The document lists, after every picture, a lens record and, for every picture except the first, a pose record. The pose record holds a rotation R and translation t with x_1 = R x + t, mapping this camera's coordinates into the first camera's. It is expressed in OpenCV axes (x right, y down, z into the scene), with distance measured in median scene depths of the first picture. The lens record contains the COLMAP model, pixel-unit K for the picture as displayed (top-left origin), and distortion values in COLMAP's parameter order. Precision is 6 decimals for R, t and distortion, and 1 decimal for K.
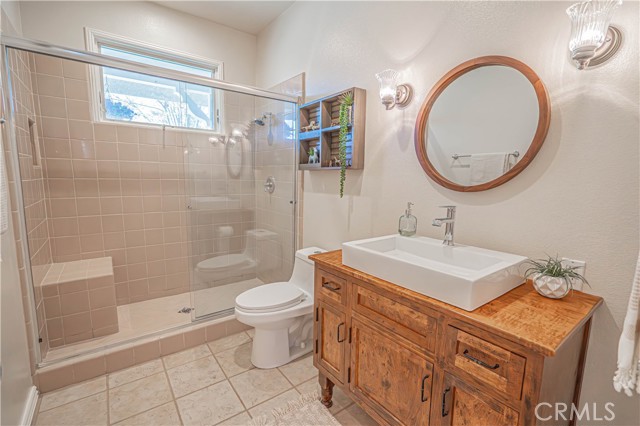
lens RADIAL K [[289.4, 0, 320.4], [0, 289.4, 216.0], [0, 0, 1]] dist [-0.008893, 0.003444]
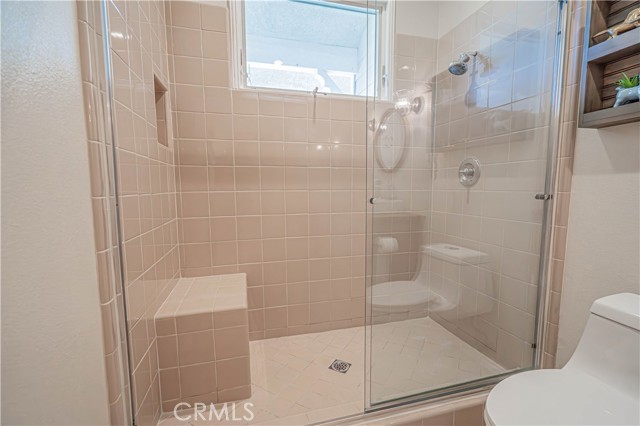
lens RADIAL K [[289.4, 0, 321.3], [0, 289.4, 215.1], [0, 0, 1]] dist [-0.008893, 0.003444]
pose [[0.928330, 0.010206, -0.371617, -0.274444], [-0.026652, 0.998878, -0.039145, 0.016187], [0.370800, 0.046243, 0.927561, 0.380301]]
